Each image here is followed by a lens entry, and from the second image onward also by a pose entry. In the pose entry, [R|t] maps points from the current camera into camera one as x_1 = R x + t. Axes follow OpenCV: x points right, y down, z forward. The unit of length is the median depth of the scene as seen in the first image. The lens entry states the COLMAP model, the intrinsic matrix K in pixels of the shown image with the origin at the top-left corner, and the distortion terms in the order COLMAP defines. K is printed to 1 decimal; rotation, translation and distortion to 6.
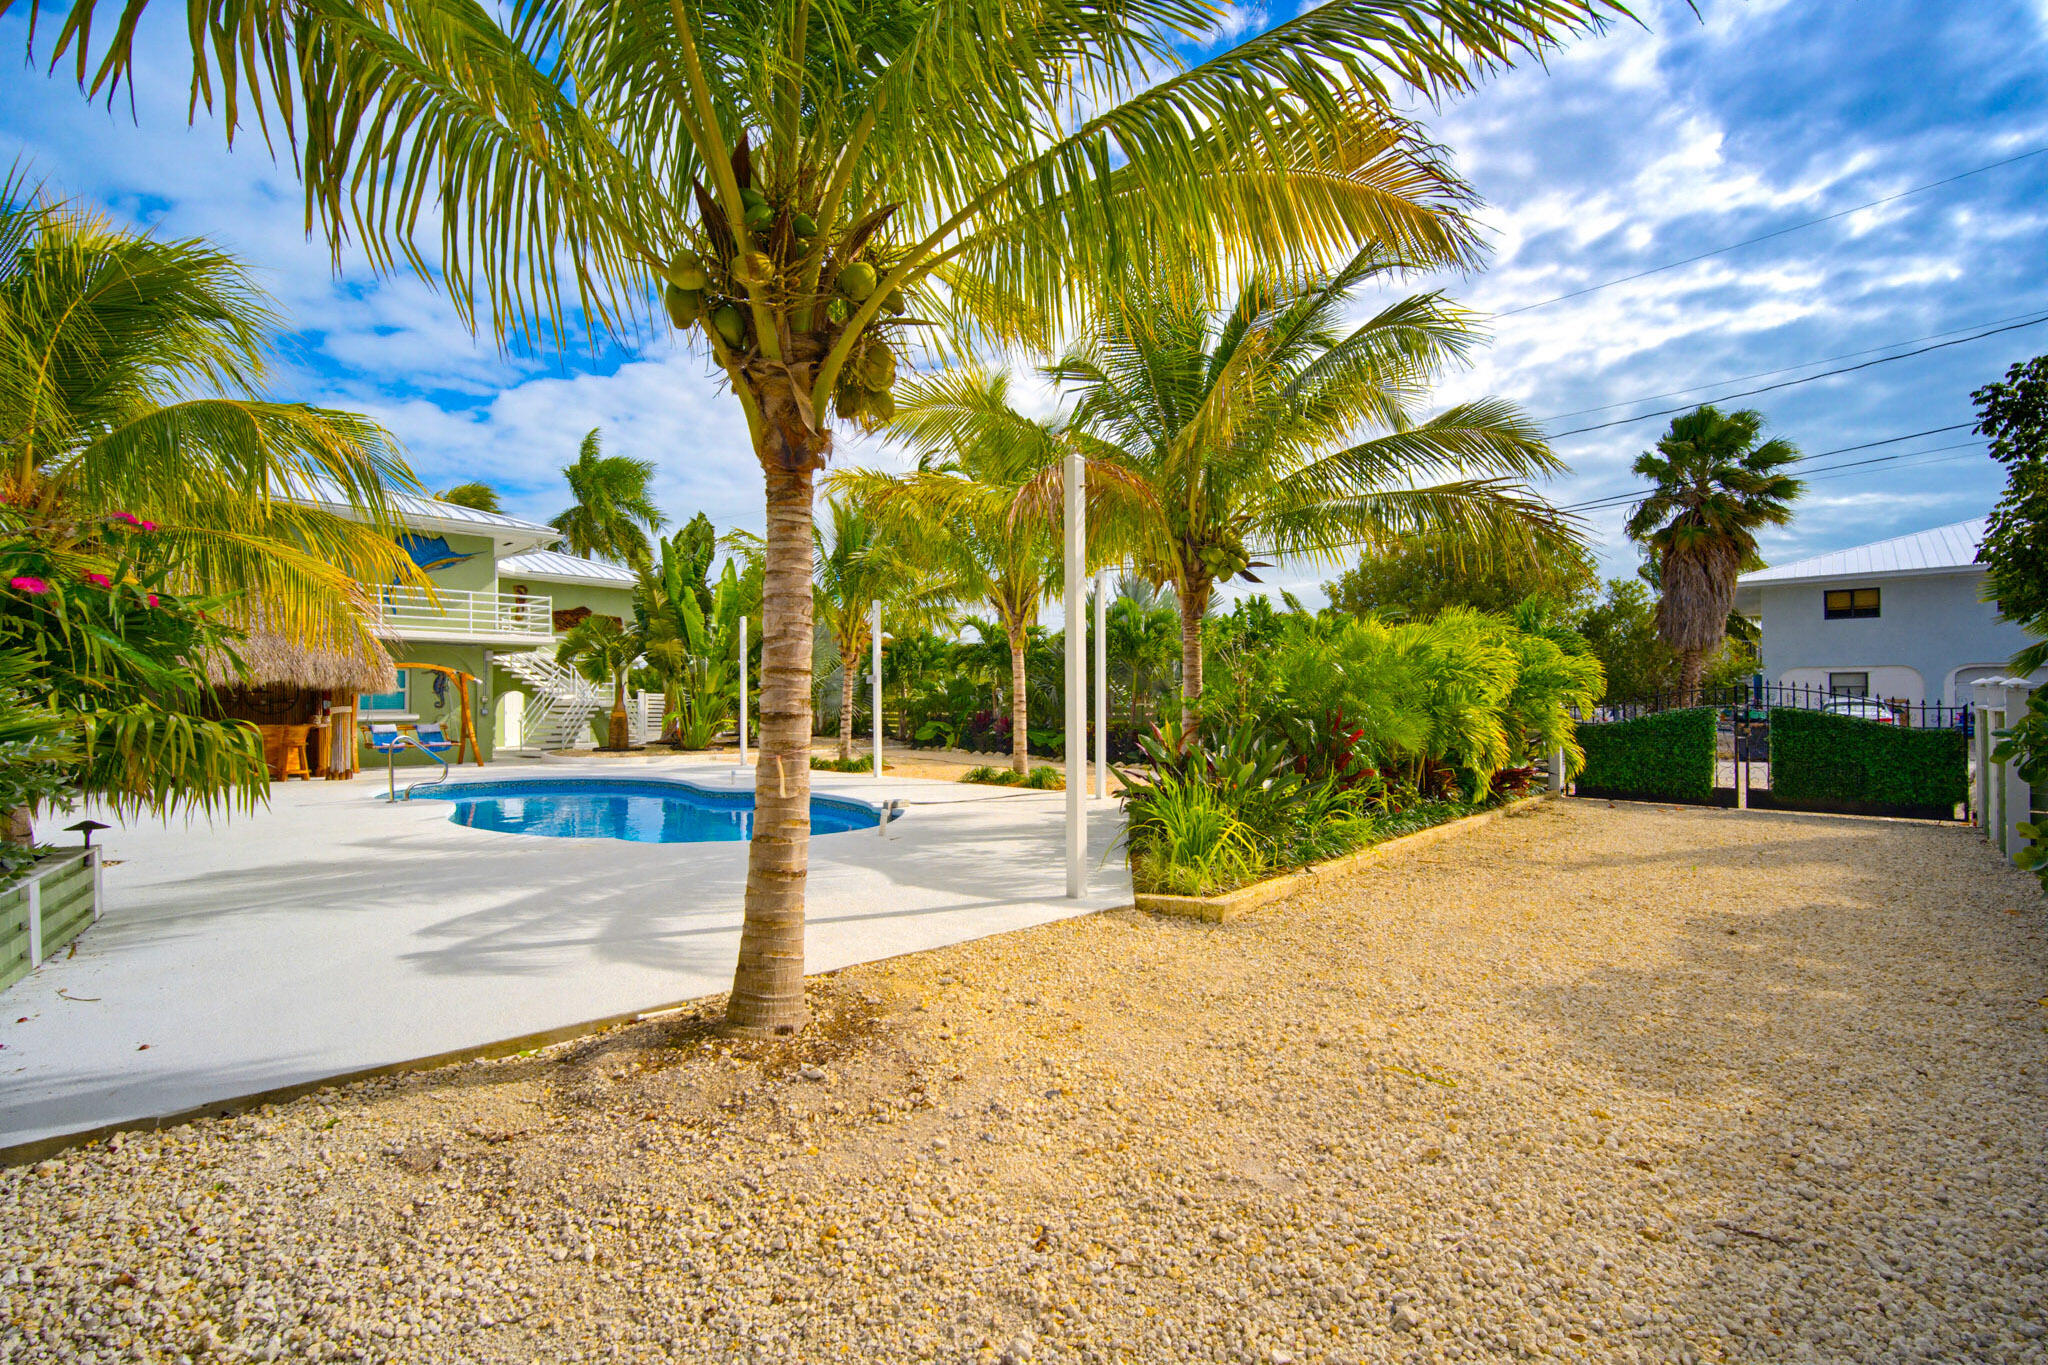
lens RADIAL K [[897.3, 0, 1028.2], [0, 897.3, 694.8], [0, 0, 1]] dist [-0.007070, 0.000159]
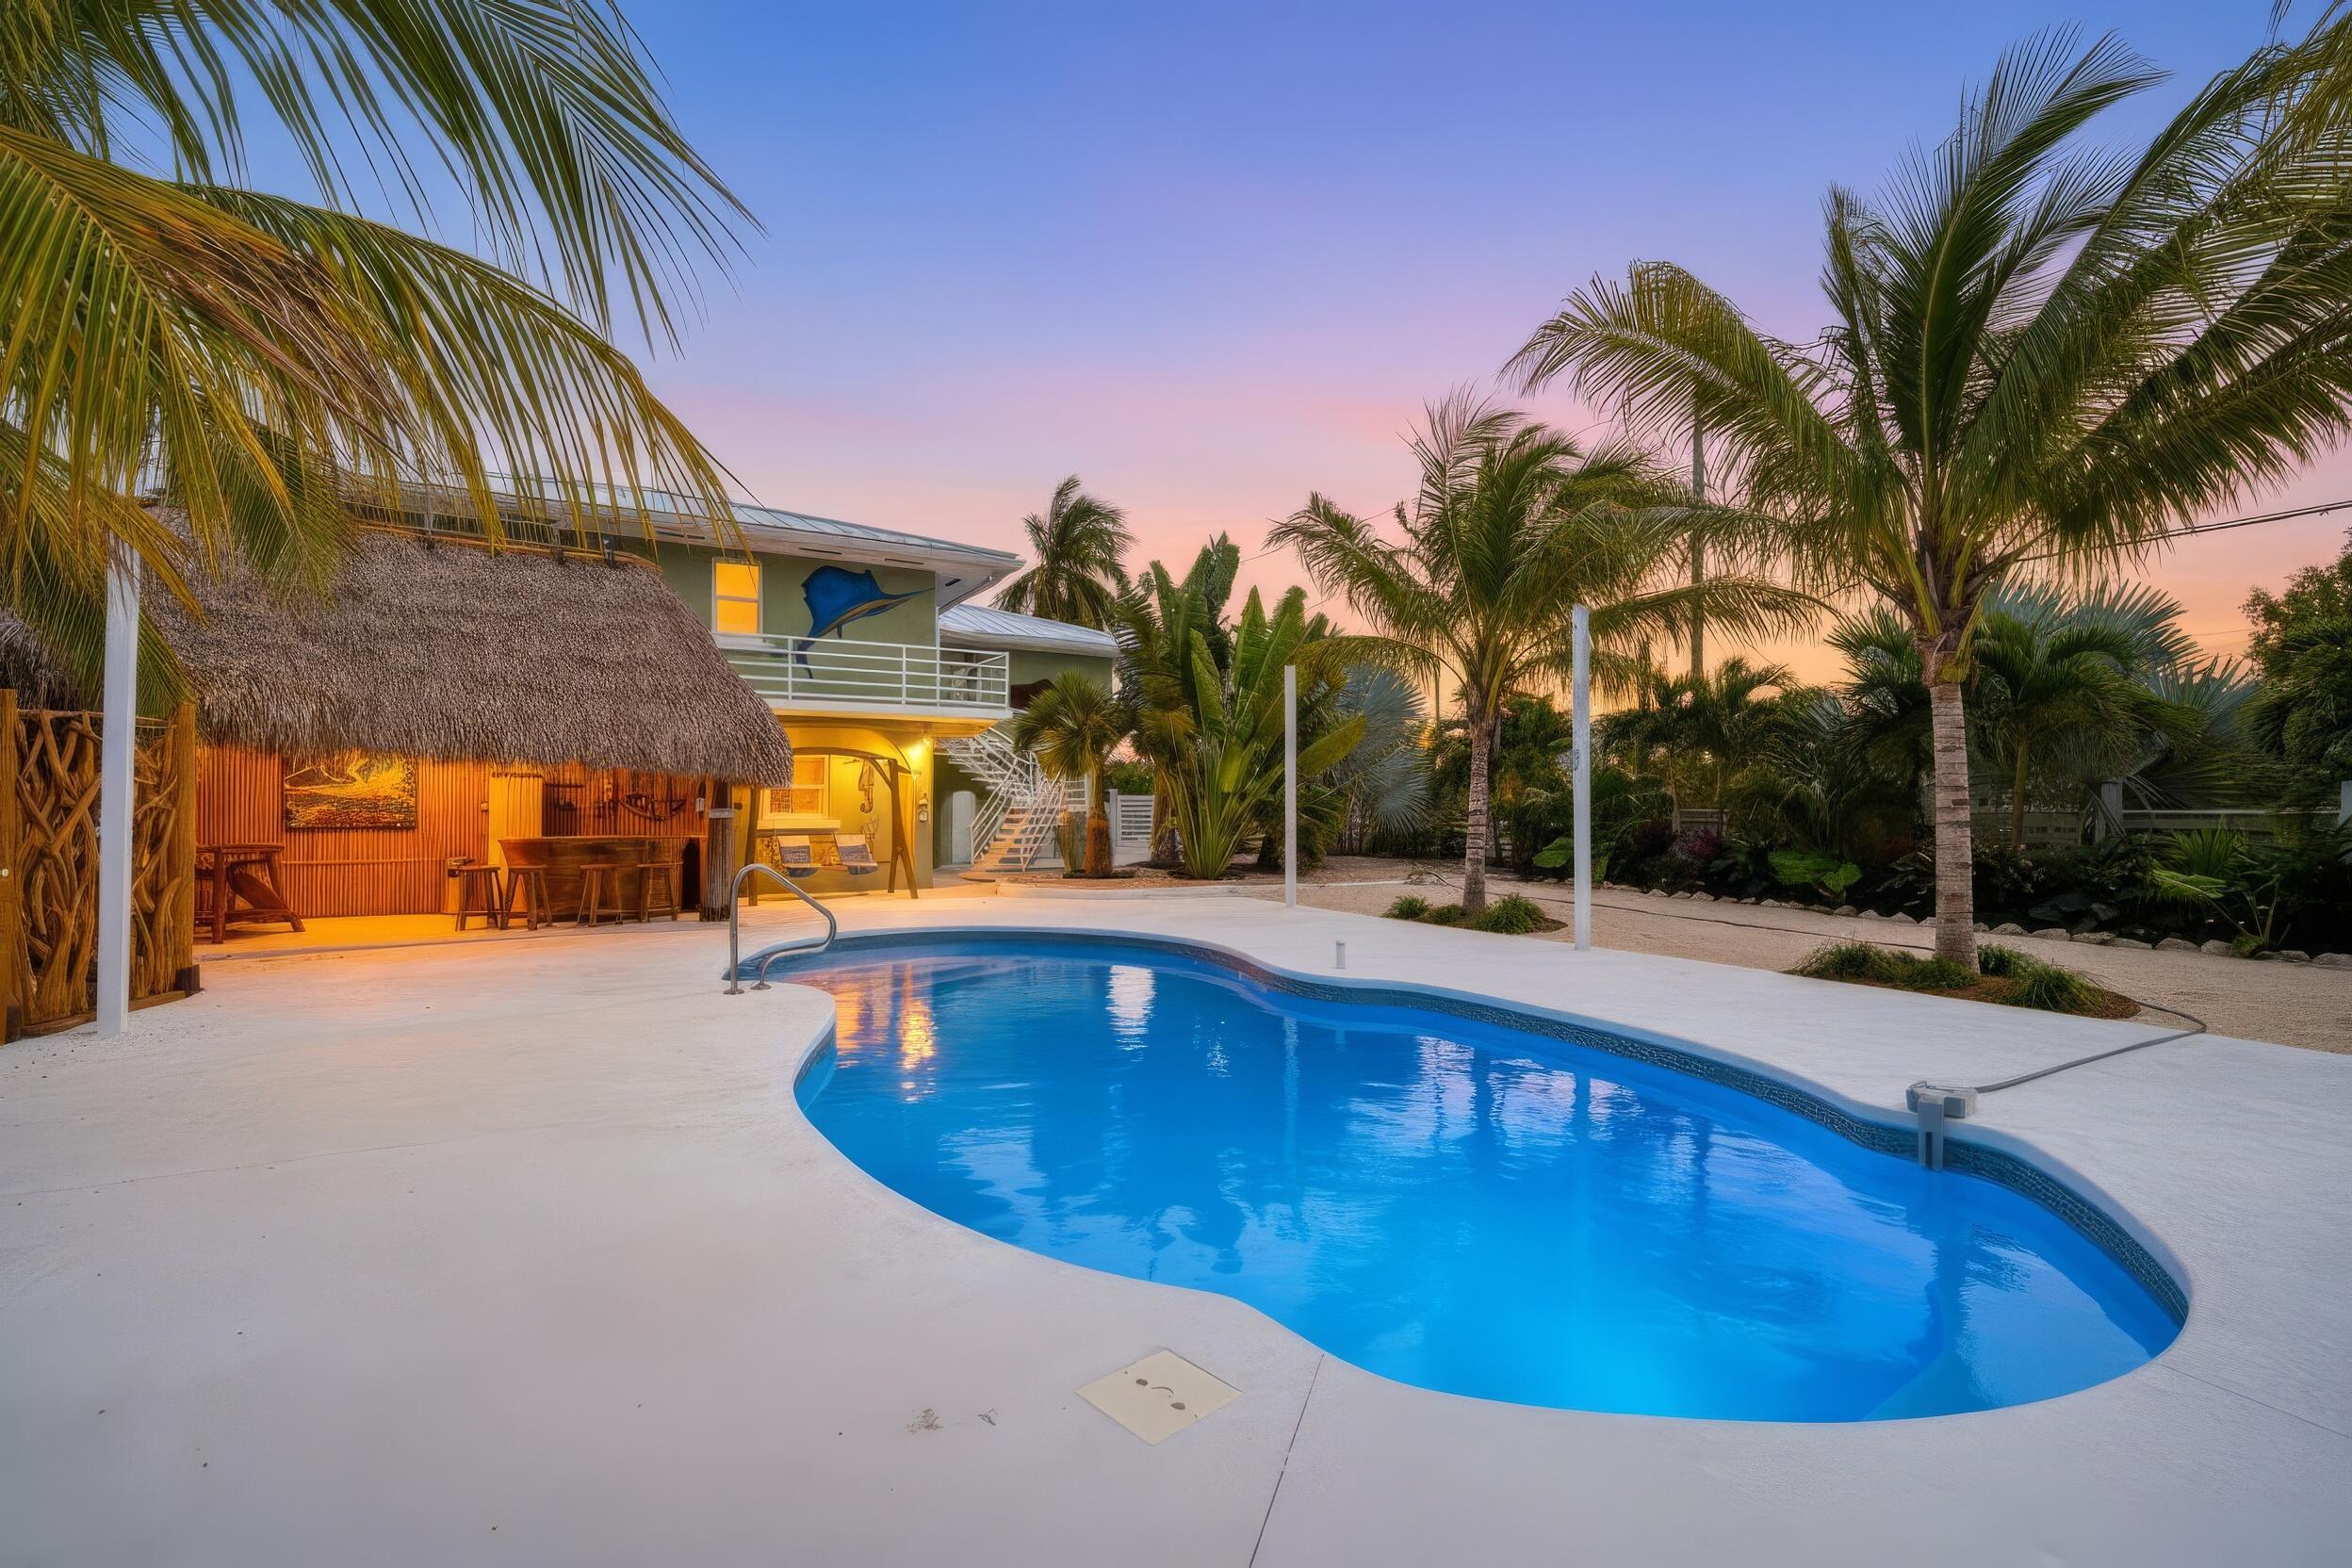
lens RADIAL K [[1030.5, 0, 1180.9], [0, 1030.5, 798.1], [0, 0, 1]] dist [-0.007070, 0.000159]
pose [[0.949311, -0.000460, -0.314339, -0.157424], [-0.000560, 0.999995, -0.003153, 0.005477], [0.314339, 0.003169, 0.949306, 0.289138]]
